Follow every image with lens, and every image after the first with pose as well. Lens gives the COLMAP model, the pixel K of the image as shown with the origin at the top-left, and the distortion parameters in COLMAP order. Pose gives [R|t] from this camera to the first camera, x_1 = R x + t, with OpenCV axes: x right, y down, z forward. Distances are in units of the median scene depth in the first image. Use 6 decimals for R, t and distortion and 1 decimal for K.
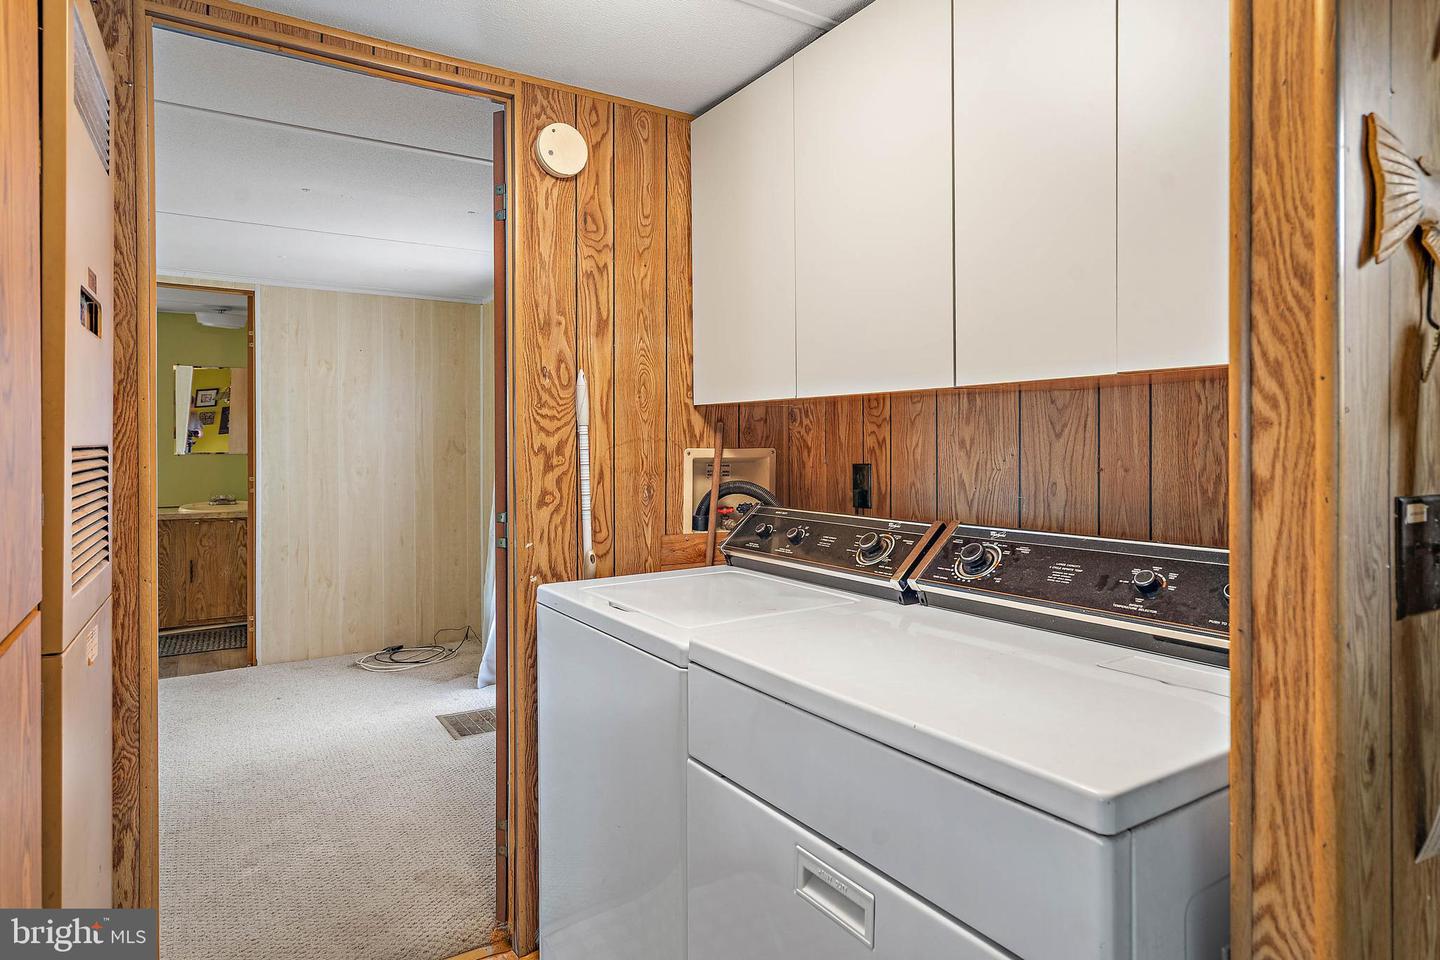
lens RADIAL K [[822.9, 0, 725.8], [0, 822.9, 448.1], [0, 0, 1]] dist [0.002776, 0.000471]
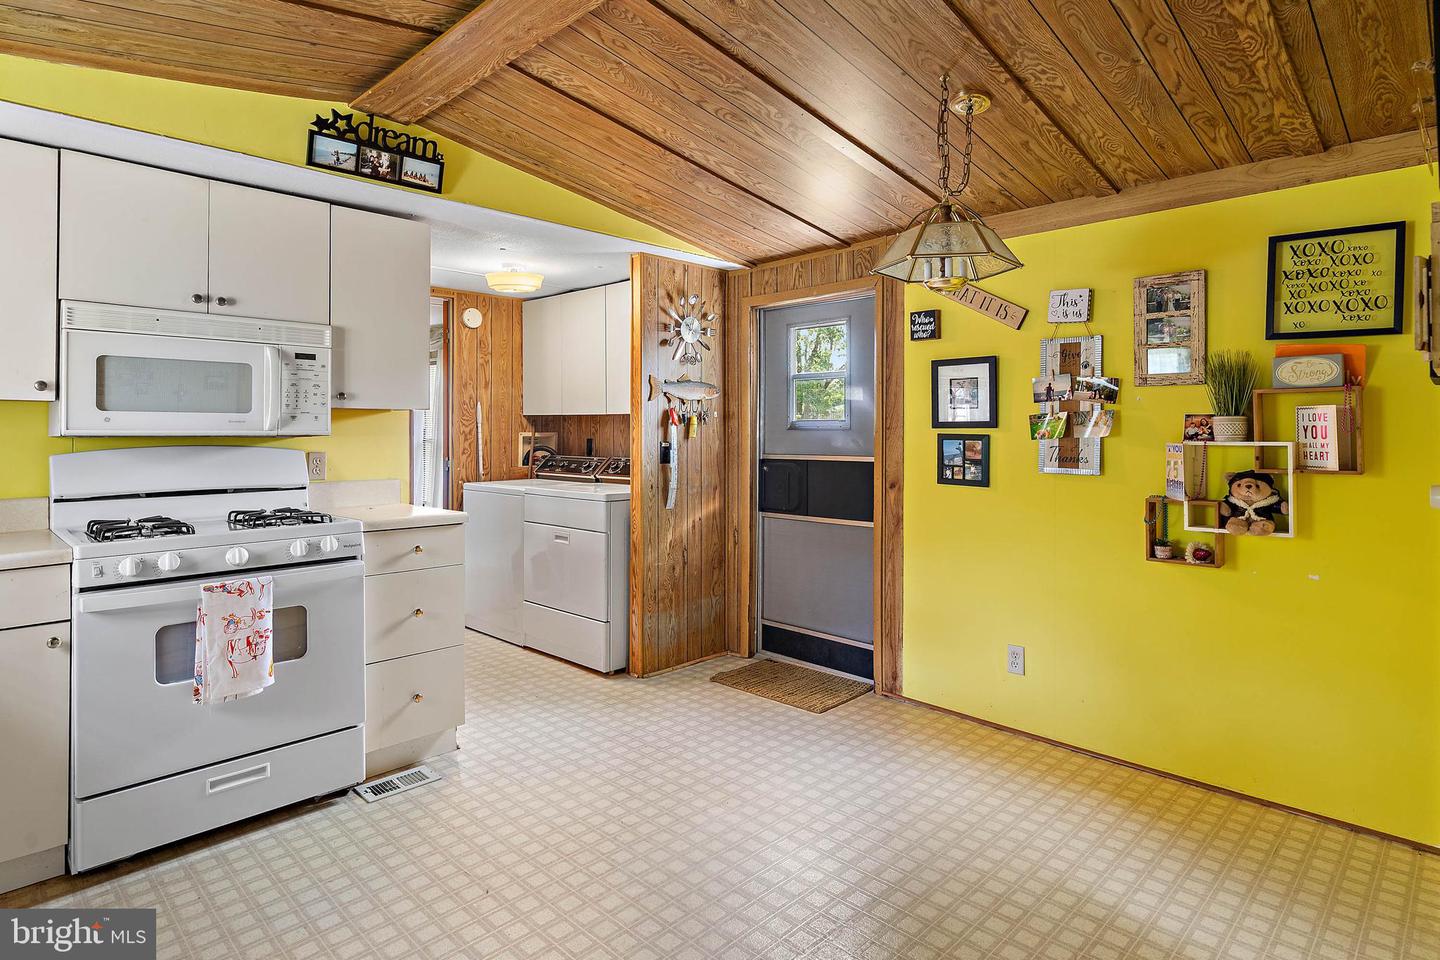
lens RADIAL K [[776.1, 0, 721.9], [0, 776.1, 427.1], [0, 0, 1]] dist [0.003699, -0.000196]
pose [[0.973486, 0.004957, 0.228692, 0.010050], [-0.003433, 0.999969, -0.007061, -0.001084], [-0.228720, 0.006088, 0.973473, -1.530222]]
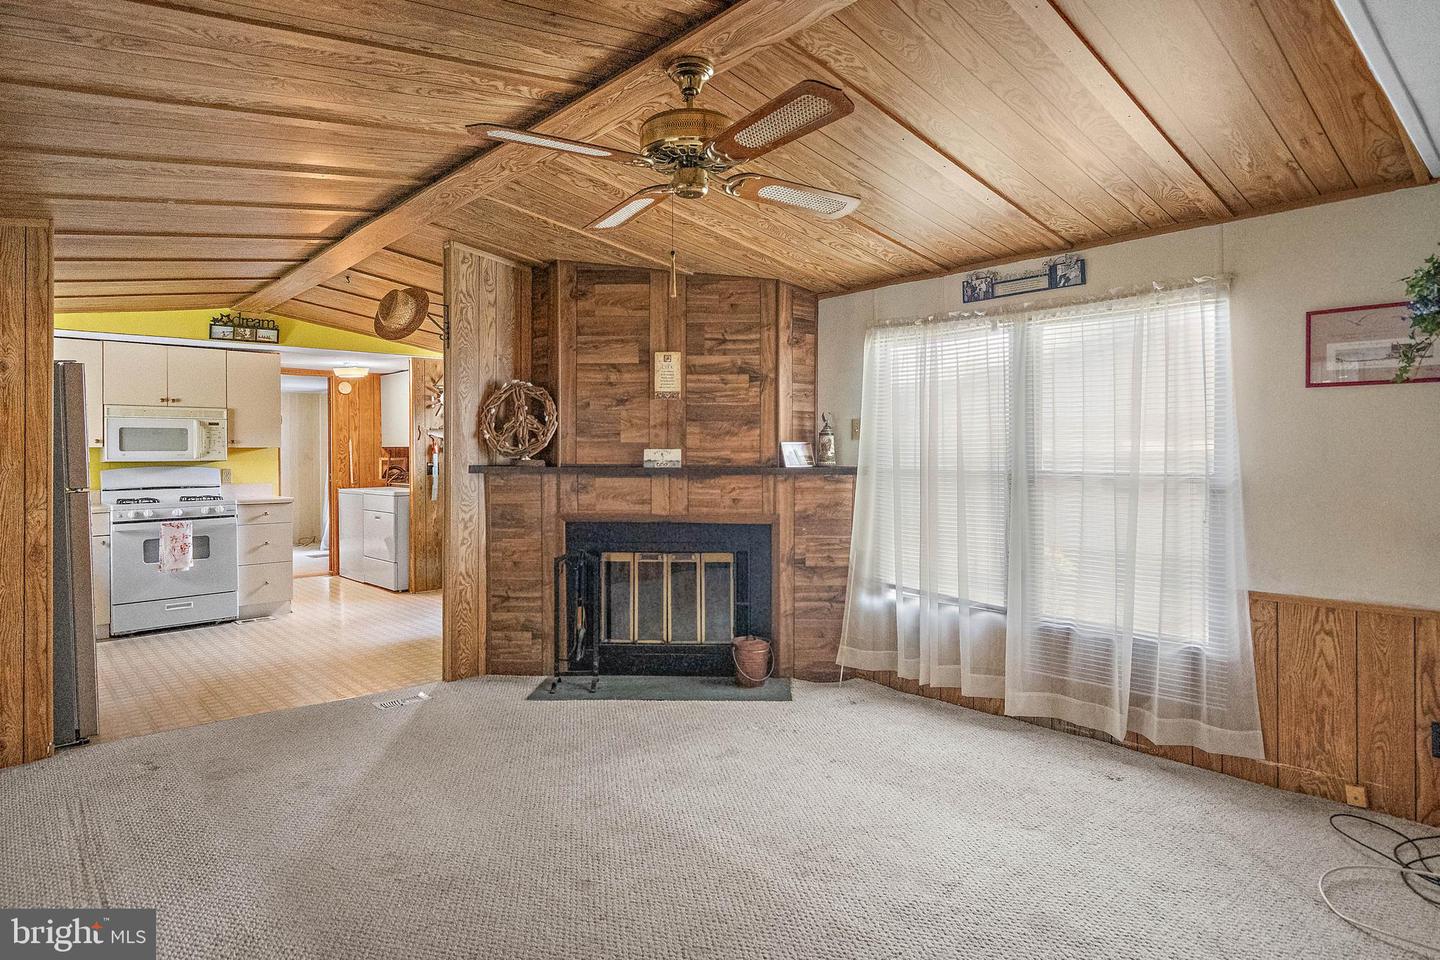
lens RADIAL K [[805.3, 0, 715.5], [0, 805.3, 452.2], [0, 0, 1]] dist [-0.000234, 0.000638]
pose [[0.984325, -0.005004, 0.176292, 0.922184], [0.005687, 0.999978, -0.003368, -0.005172], [-0.176271, 0.004318, 0.984332, -3.326239]]
